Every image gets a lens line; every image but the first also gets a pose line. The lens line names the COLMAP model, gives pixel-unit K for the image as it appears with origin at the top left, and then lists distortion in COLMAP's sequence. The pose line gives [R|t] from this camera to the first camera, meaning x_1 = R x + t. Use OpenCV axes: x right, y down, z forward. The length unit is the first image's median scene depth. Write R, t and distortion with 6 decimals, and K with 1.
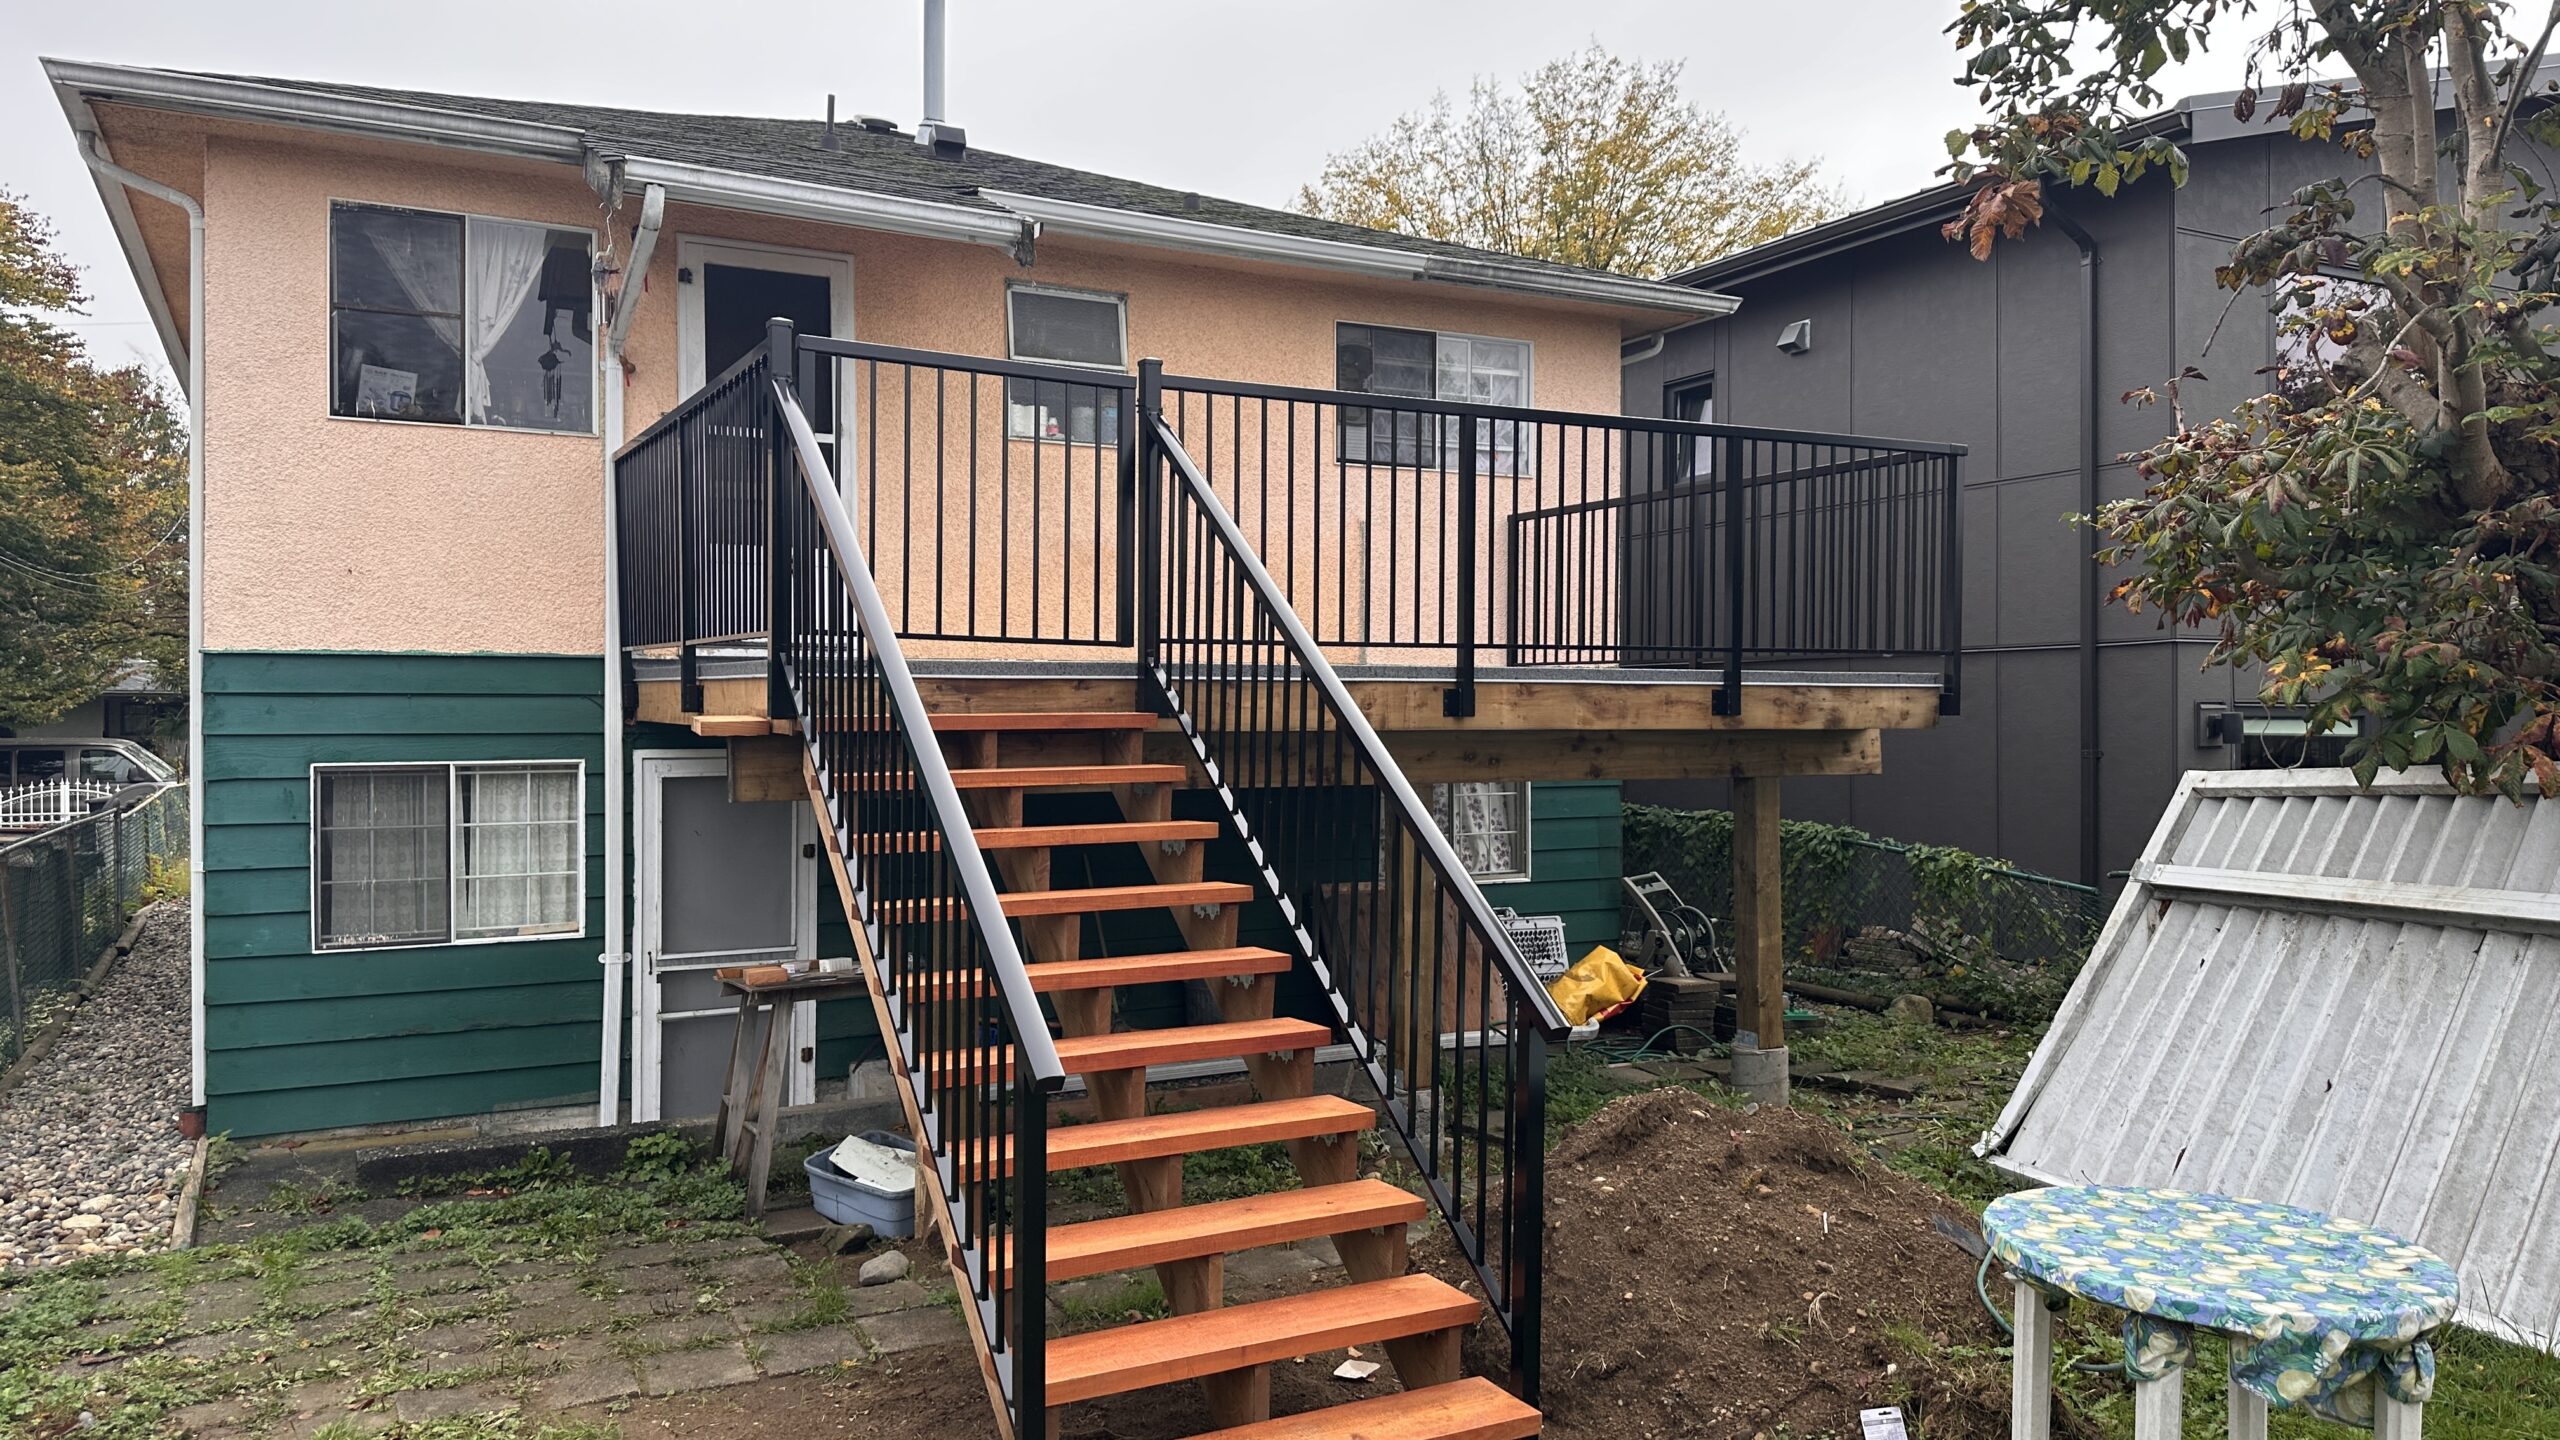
lens RADIAL K [[1752.5, 0, 1280.0], [0, 1752.5, 720.0], [0, 0, 1]] dist [0.011676, -0.002875]
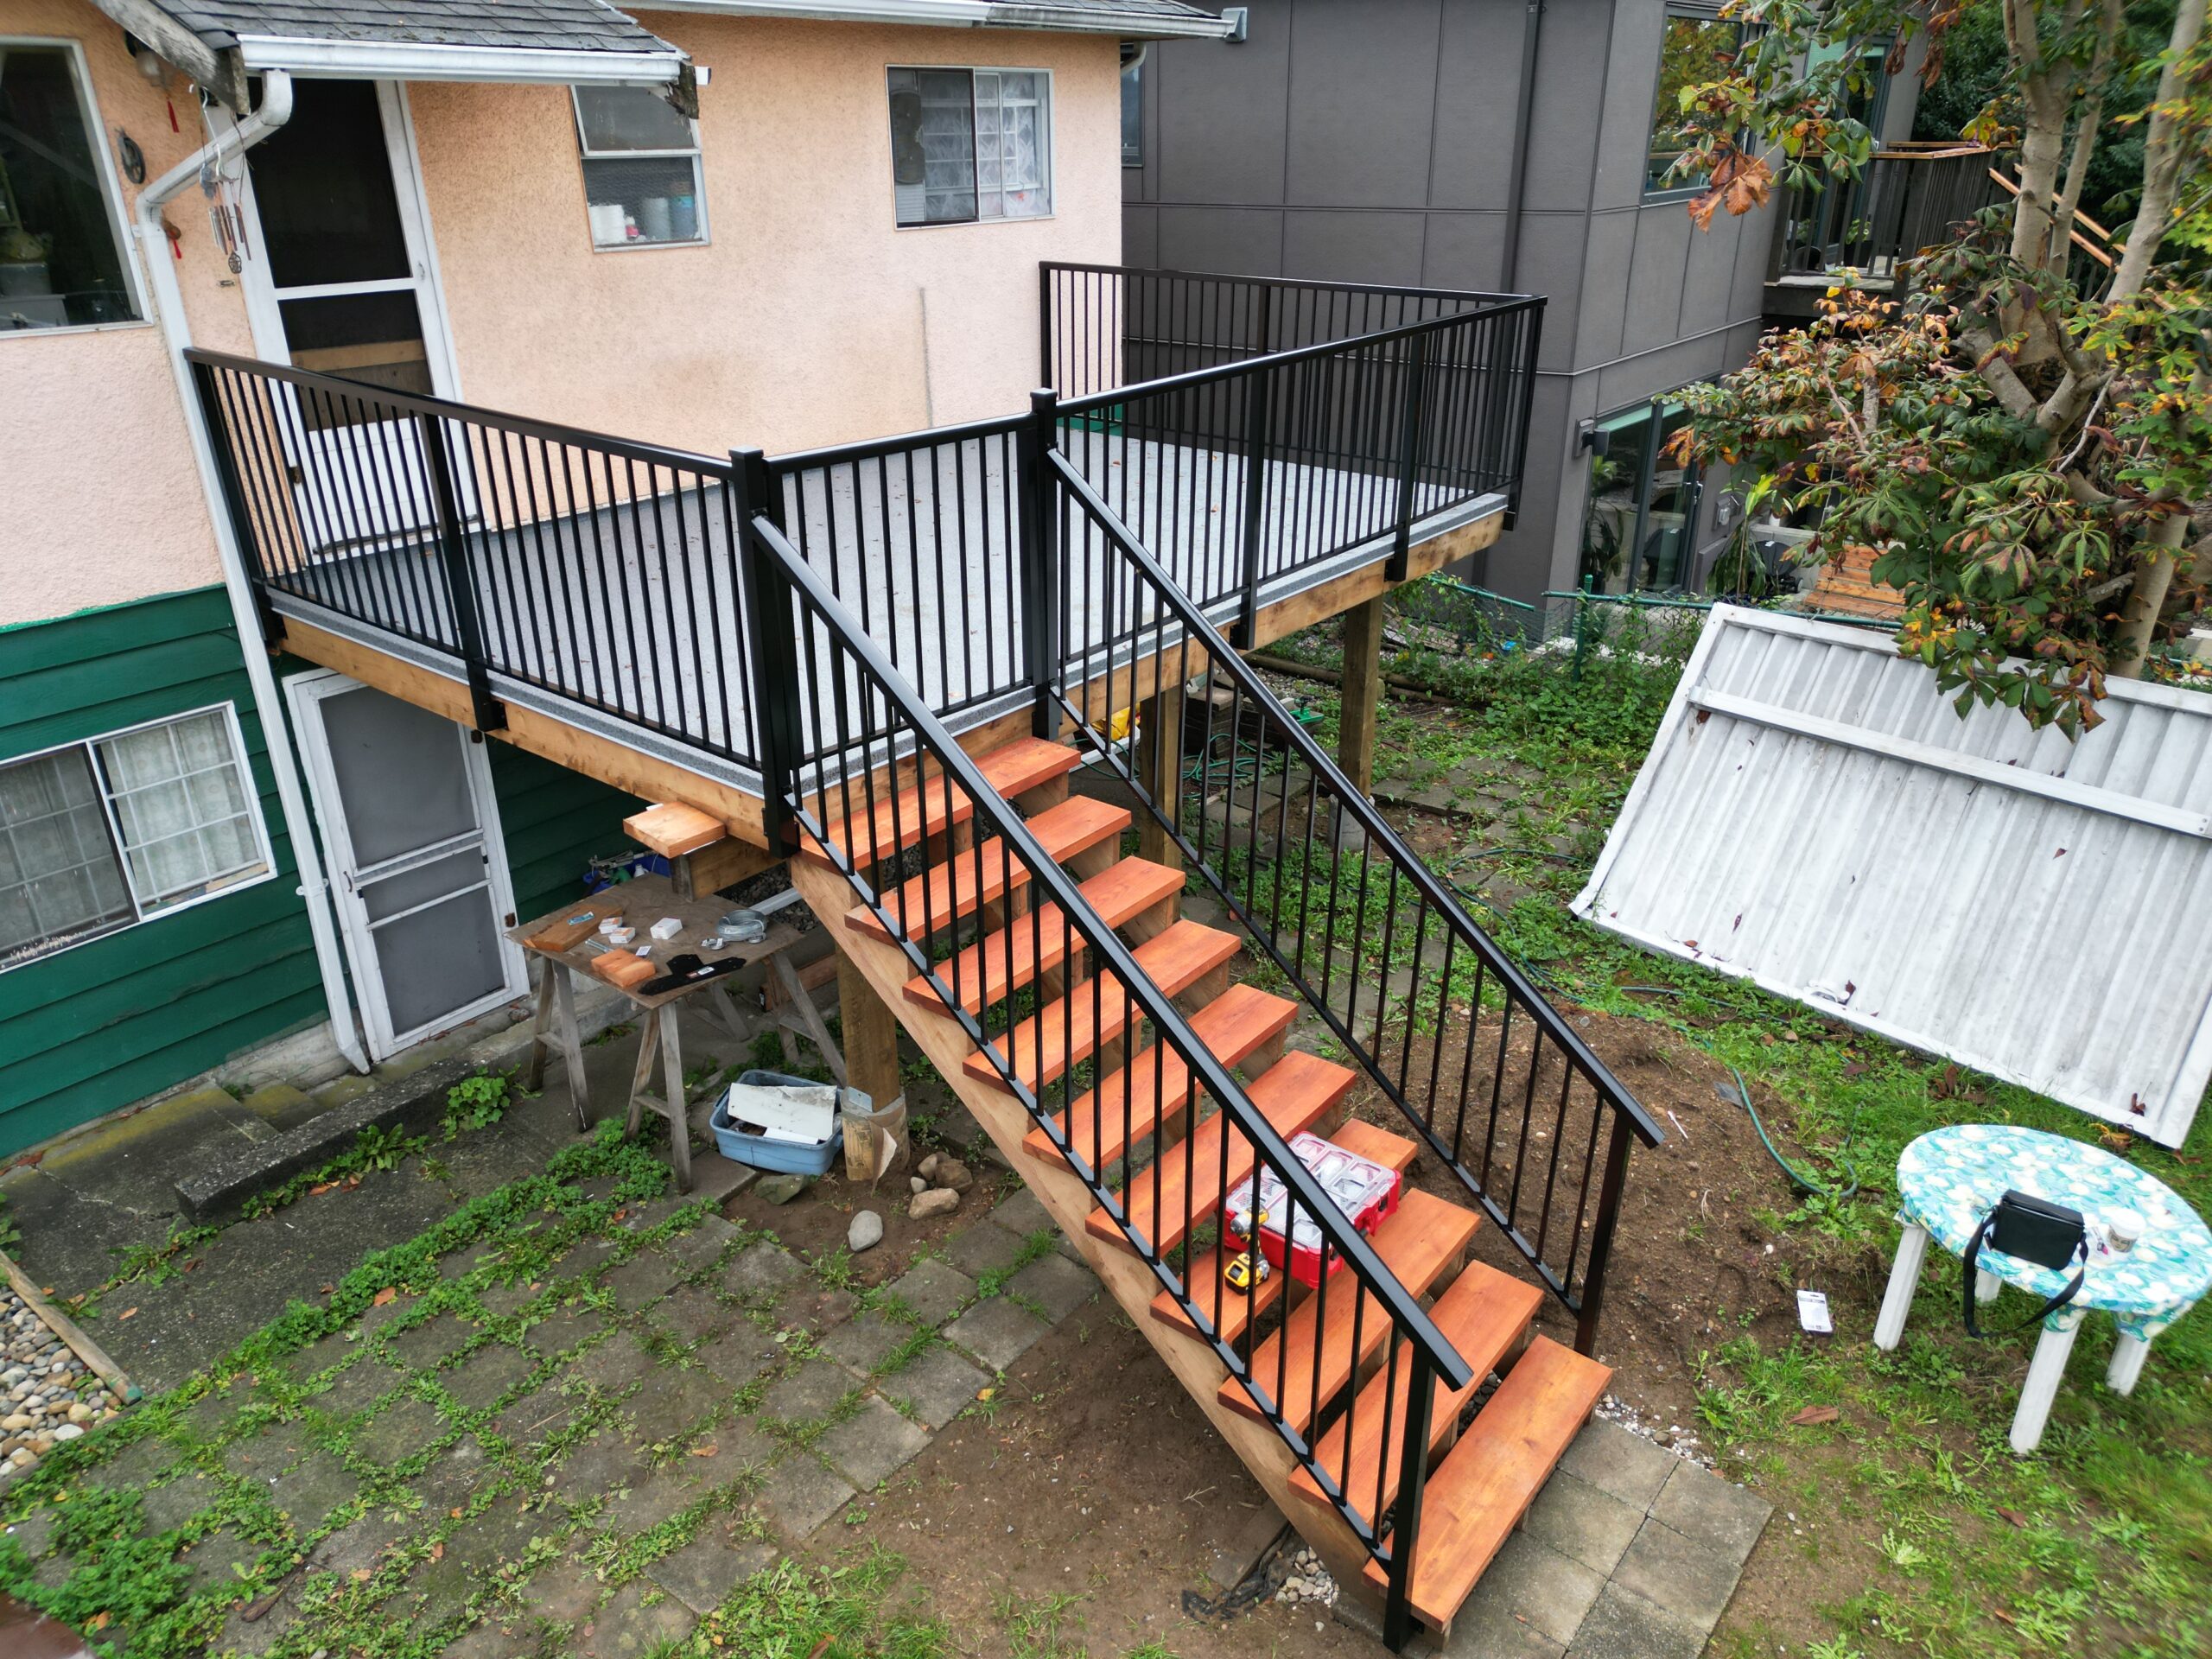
lens RADIAL K [[1502.0, 0, 1106.0], [0, 1502.0, 829.5], [0, 0, 1]] dist [0.023841, -0.002373]
pose [[0.920263, -0.167700, 0.353544, -0.271843], [0.009936, 0.913232, 0.407319, -0.232355], [-0.391175, -0.371328, 0.842079, 0.144435]]
